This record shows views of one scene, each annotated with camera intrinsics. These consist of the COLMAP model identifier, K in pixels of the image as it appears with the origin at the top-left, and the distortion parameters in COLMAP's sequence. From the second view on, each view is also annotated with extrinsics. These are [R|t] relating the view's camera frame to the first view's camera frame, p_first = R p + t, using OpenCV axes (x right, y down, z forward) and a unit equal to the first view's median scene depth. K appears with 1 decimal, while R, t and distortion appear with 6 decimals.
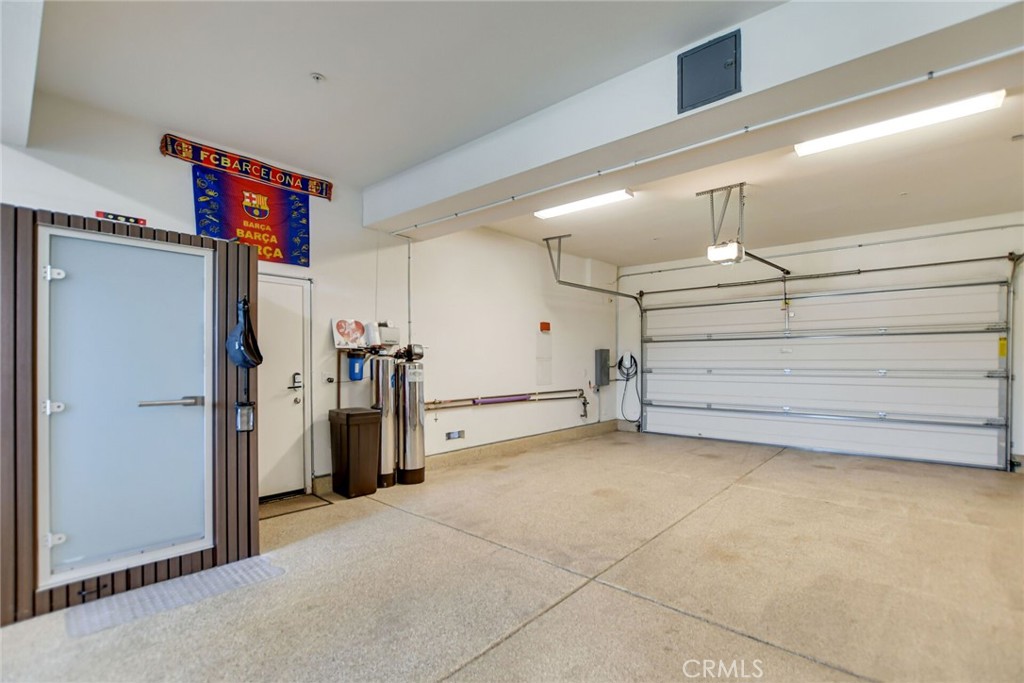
lens RADIAL K [[467.1, 0, 512.4], [0, 467.1, 361.5], [0, 0, 1]] dist [-0.026358, 0.000310]
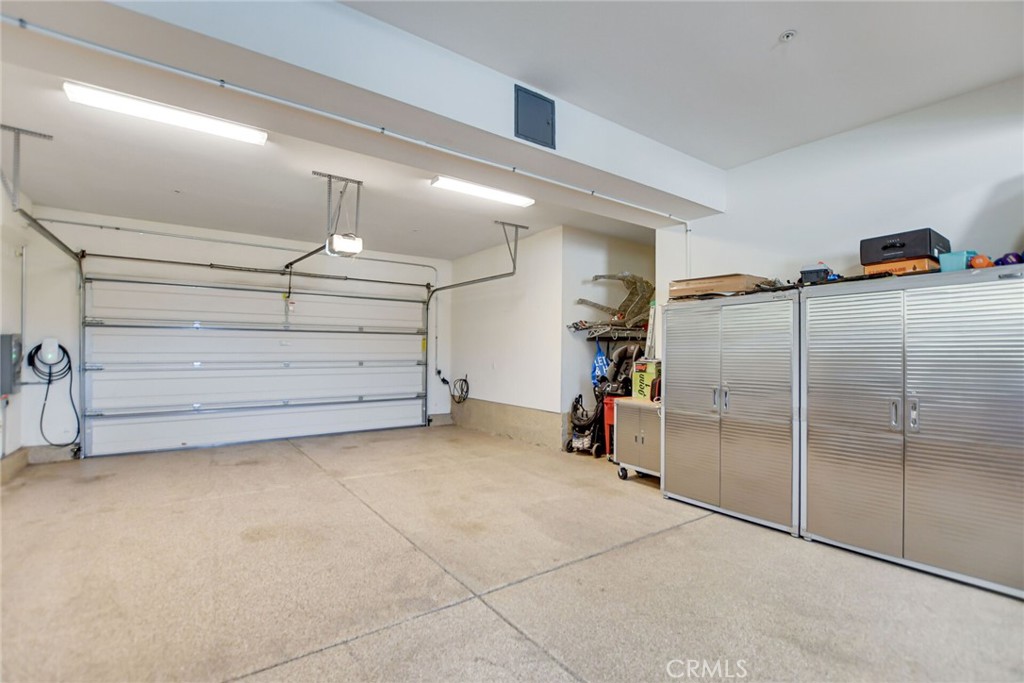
lens RADIAL K [[461.9, 0, 512.5], [0, 461.9, 348.6], [0, 0, 1]] dist [-0.019444, -0.000478]
pose [[0.207310, 0.009736, 0.978227, -0.374931], [-0.002338, 0.999953, -0.009457, -0.004905], [-0.978272, -0.000326, 0.207323, 0.397617]]
